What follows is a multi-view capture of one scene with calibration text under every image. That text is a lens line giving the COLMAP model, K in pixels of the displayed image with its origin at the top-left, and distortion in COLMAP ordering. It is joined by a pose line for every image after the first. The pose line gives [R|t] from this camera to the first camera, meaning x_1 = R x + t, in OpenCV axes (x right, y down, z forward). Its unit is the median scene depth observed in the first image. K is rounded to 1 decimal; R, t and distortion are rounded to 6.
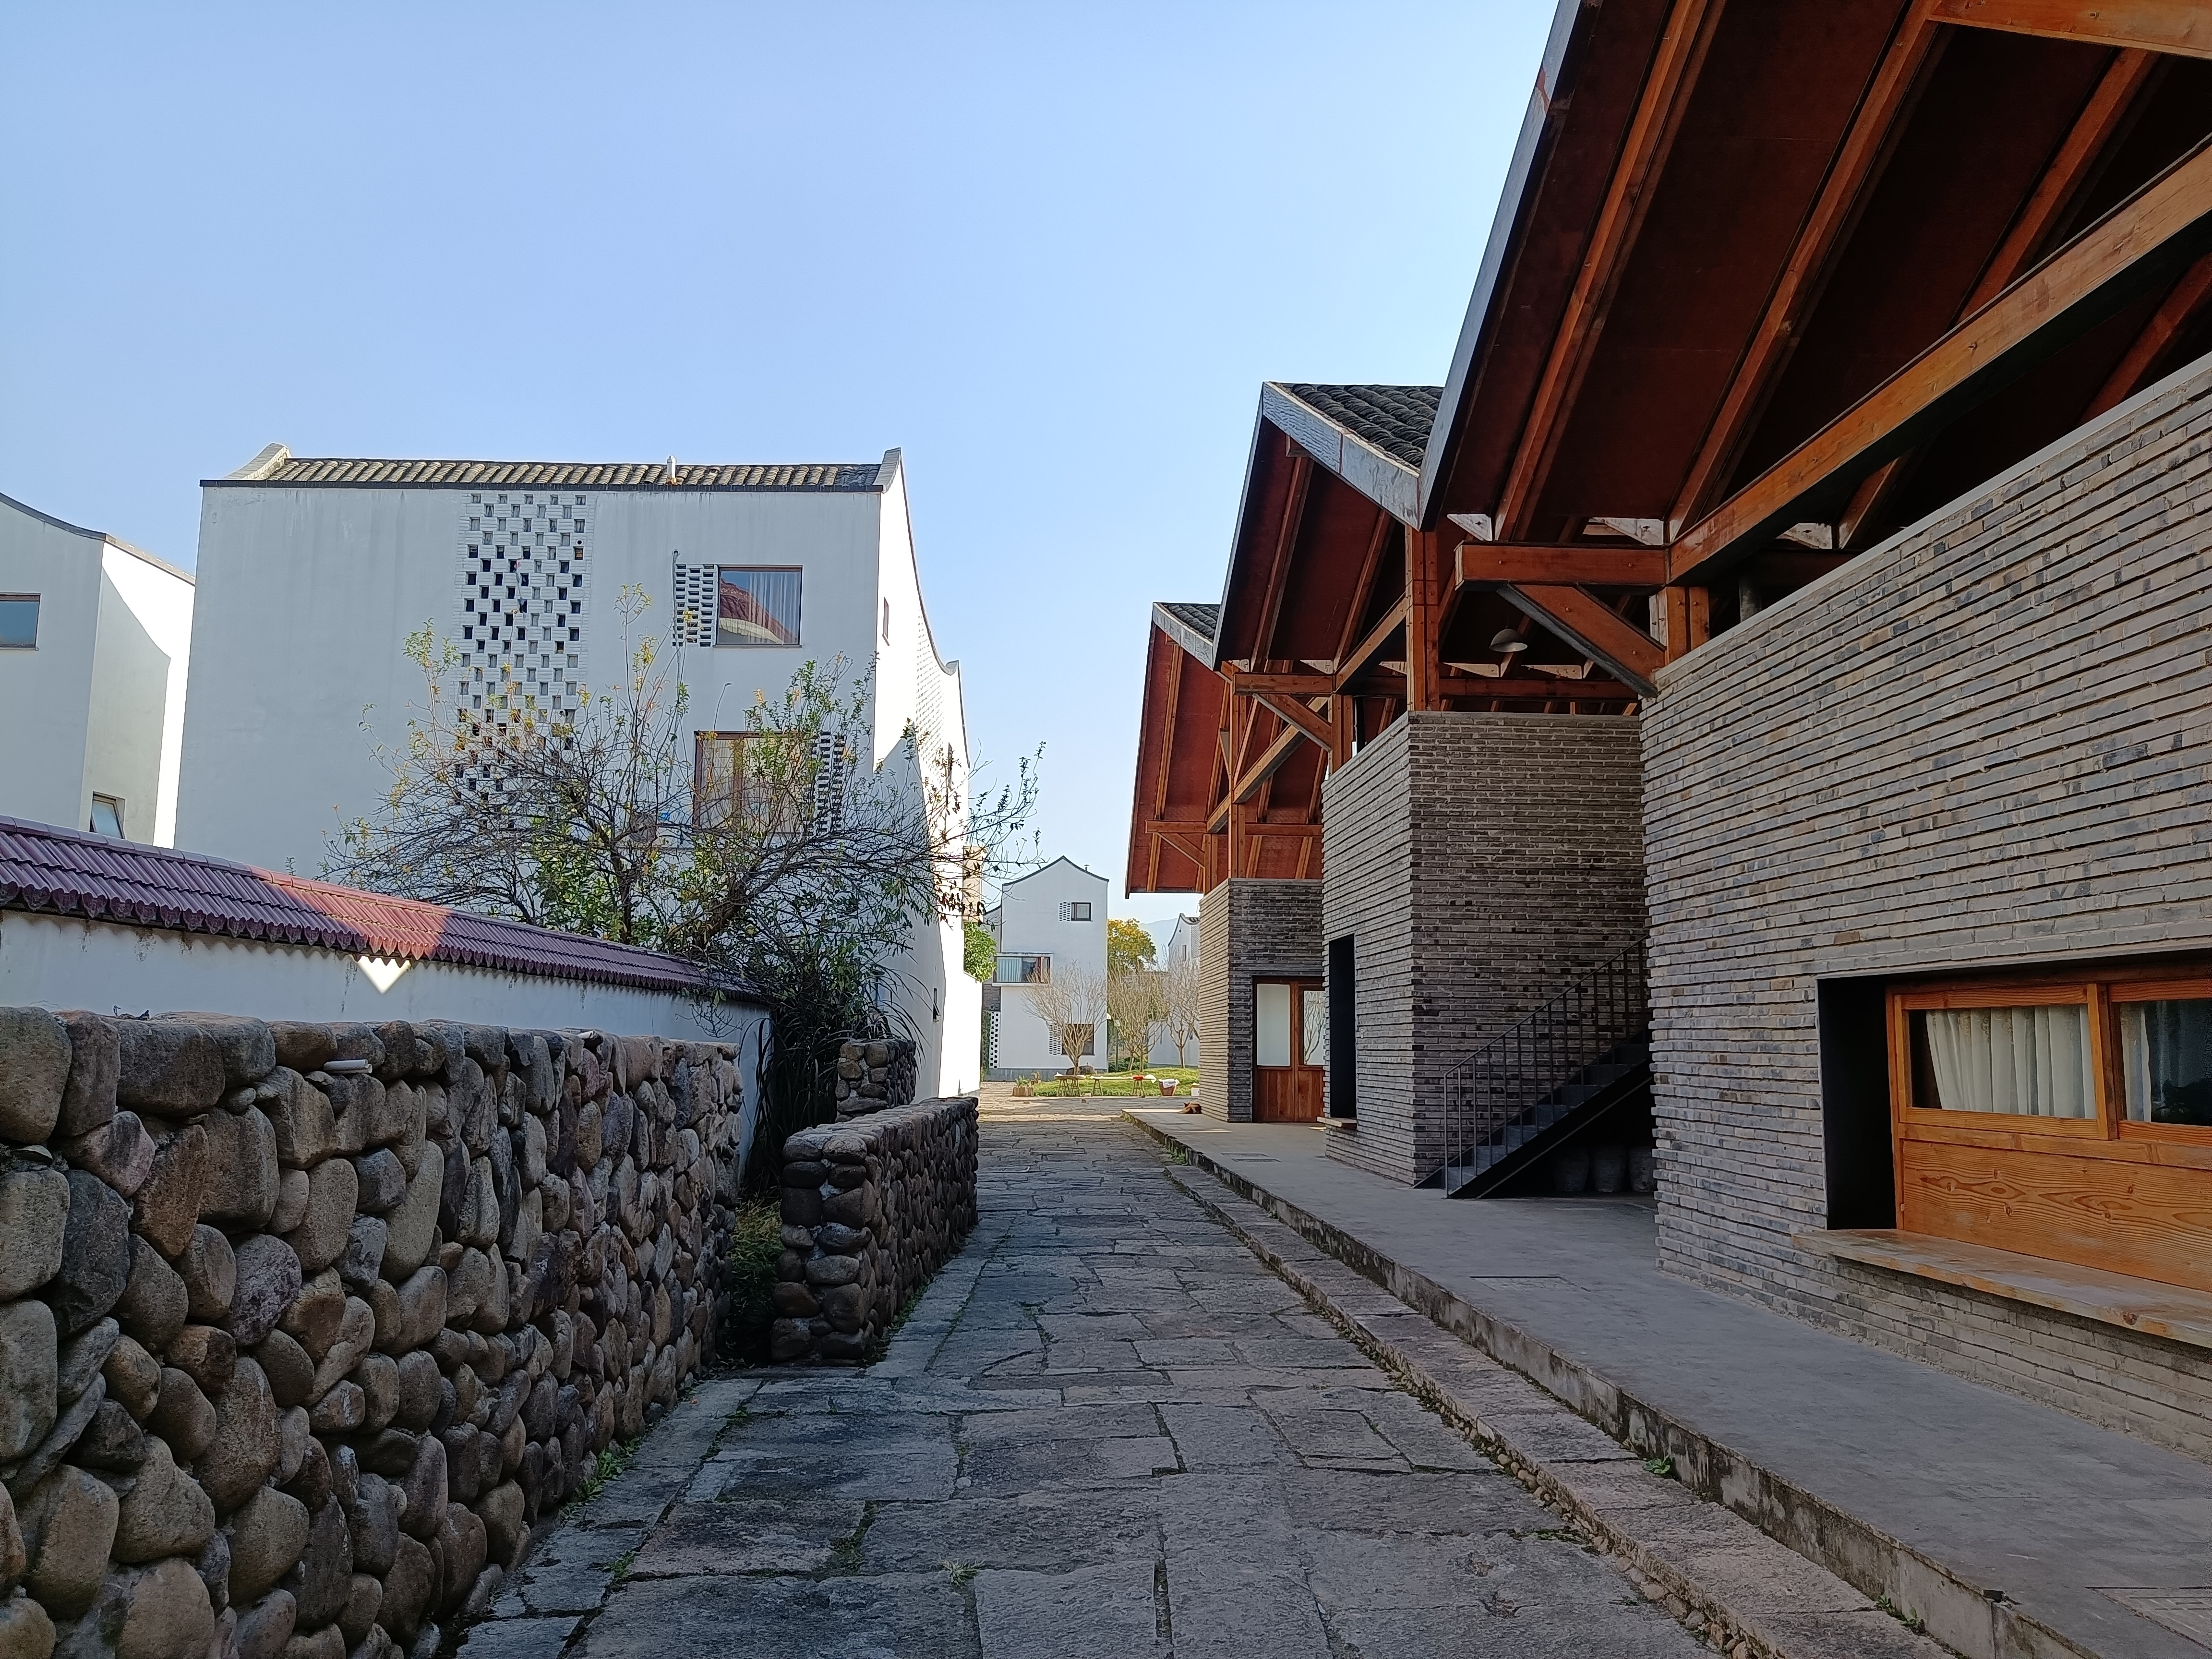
lens RADIAL K [[1688.1, 0, 1106.0], [0, 1688.1, 829.5], [0, 0, 1]] dist [0.027268, -0.043871]
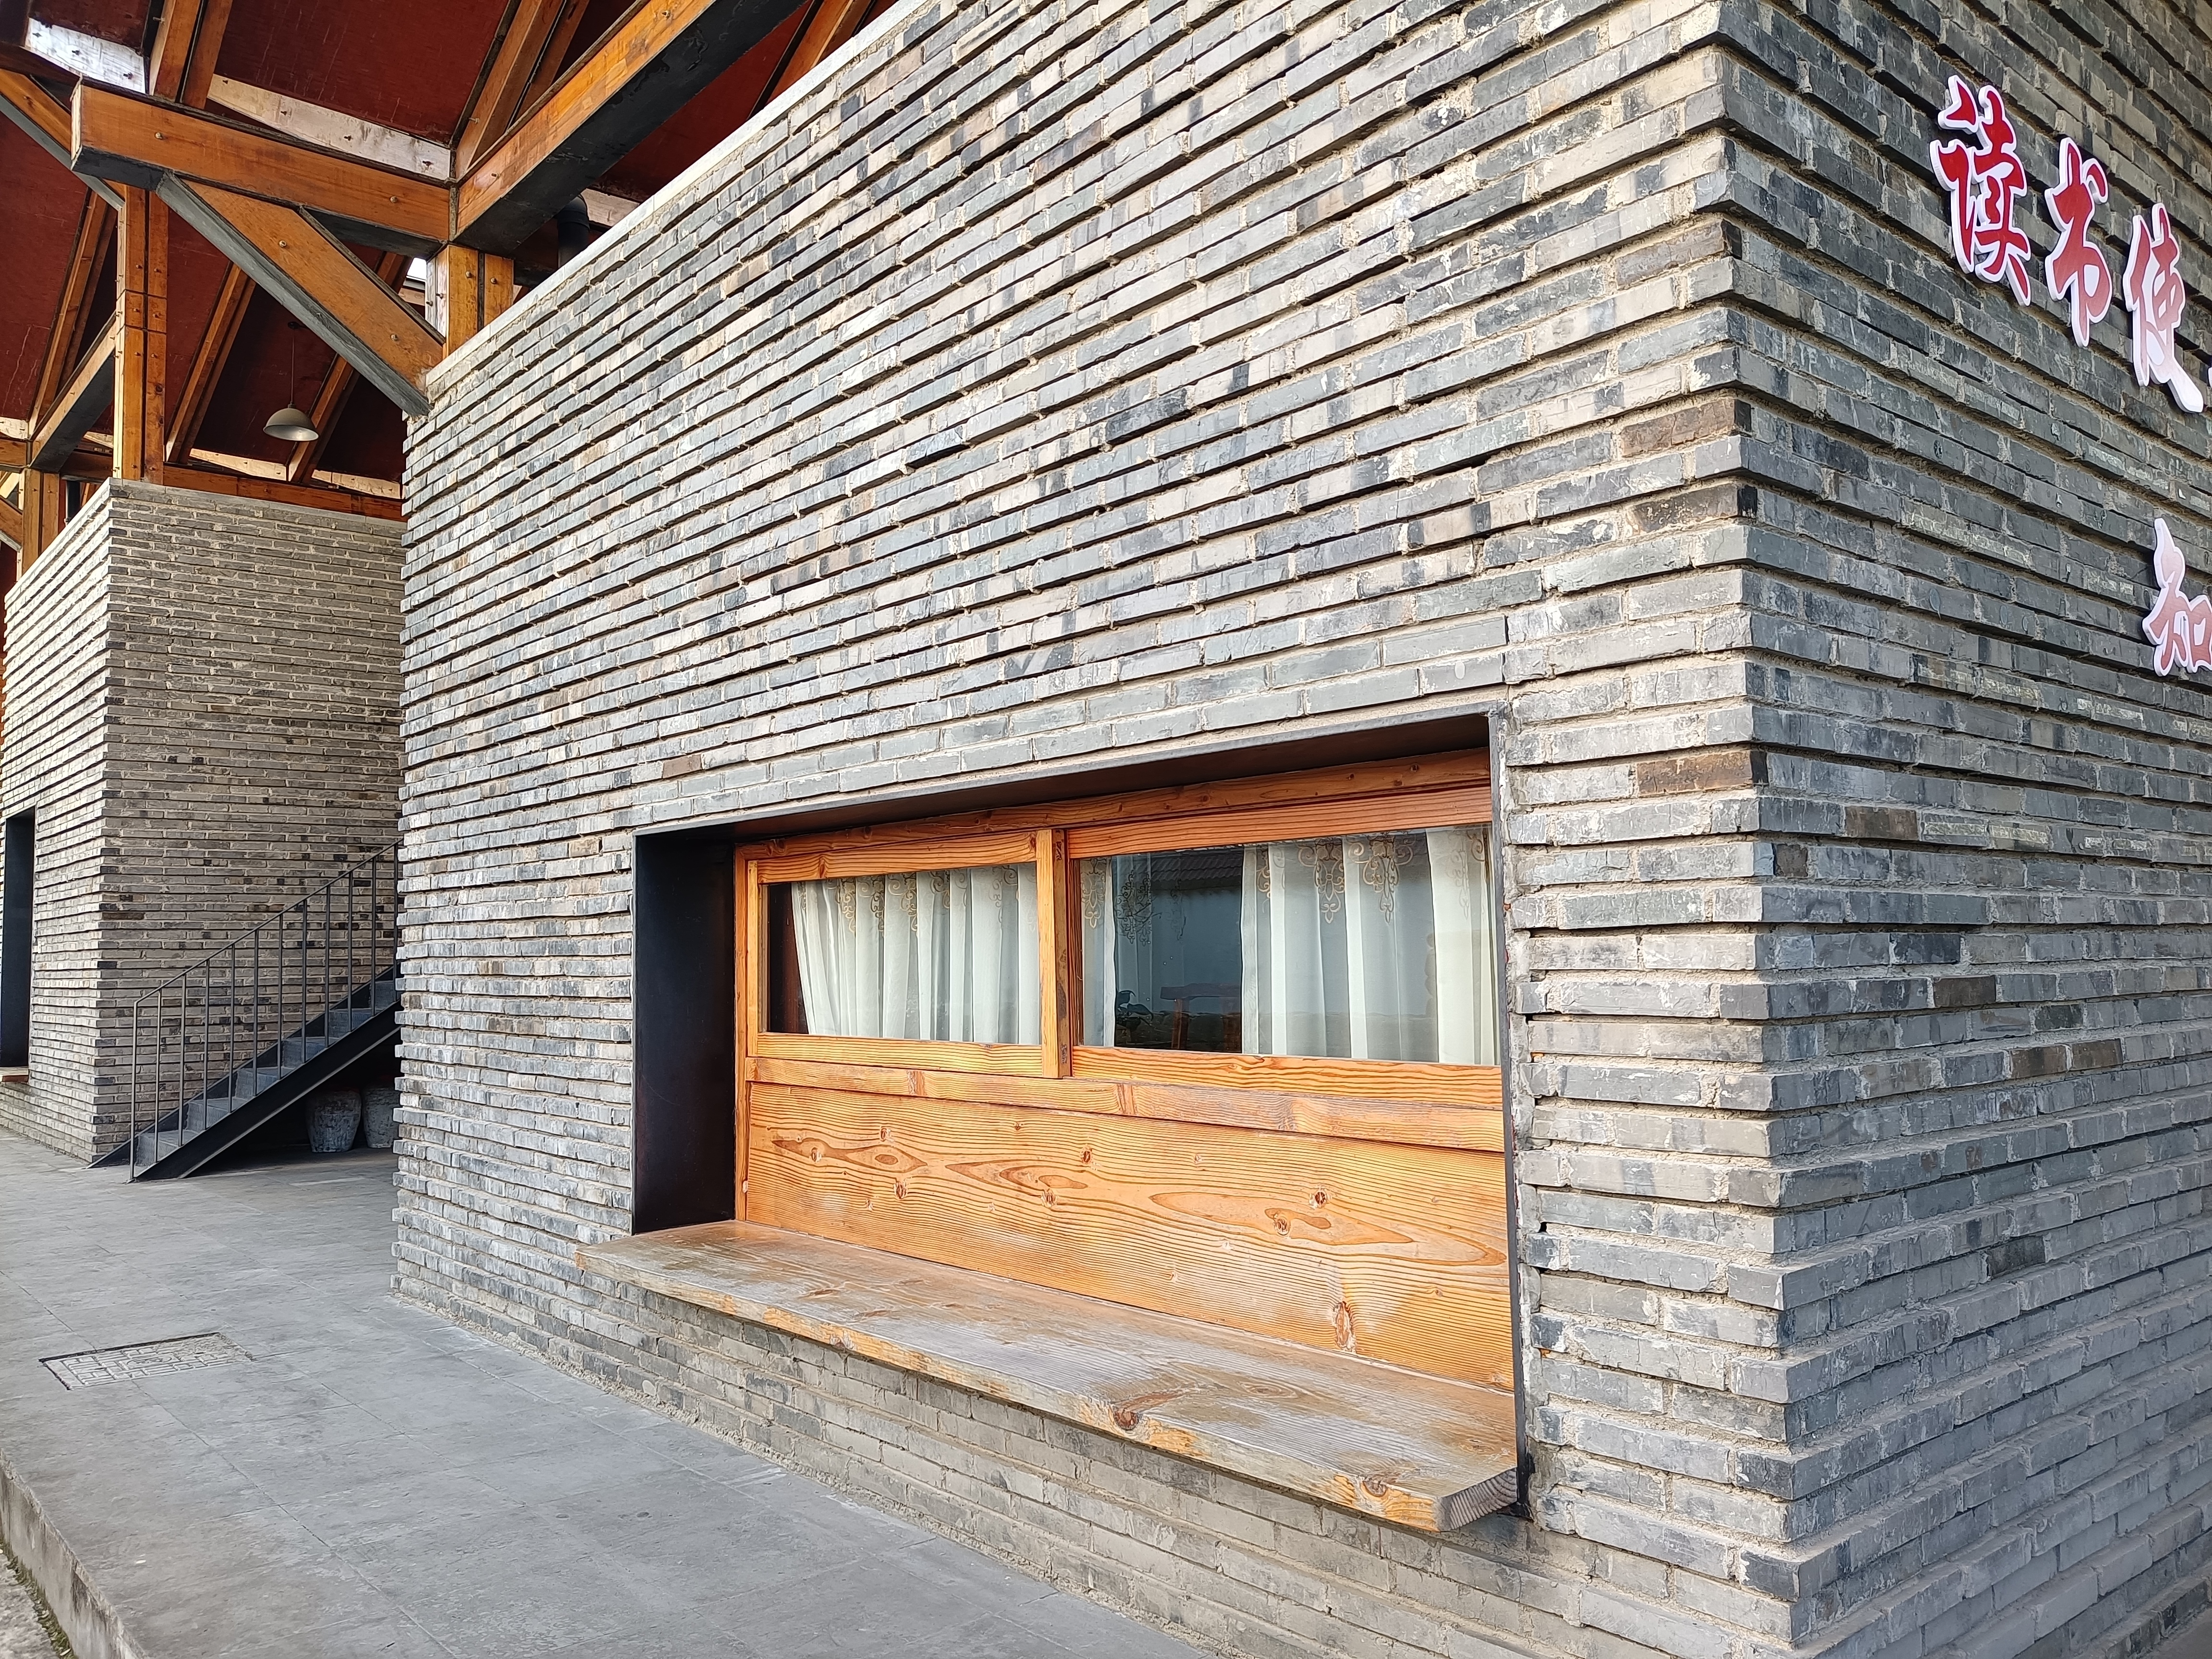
lens RADIAL K [[1688.1, 0, 1106.0], [0, 1688.1, 829.5], [0, 0, 1]] dist [0.027268, -0.043871]
pose [[0.799592, 0.019919, 0.600213, 0.191695], [-0.051210, 0.998071, 0.035099, 0.057466], [-0.598356, -0.058802, 0.799070, 0.413902]]
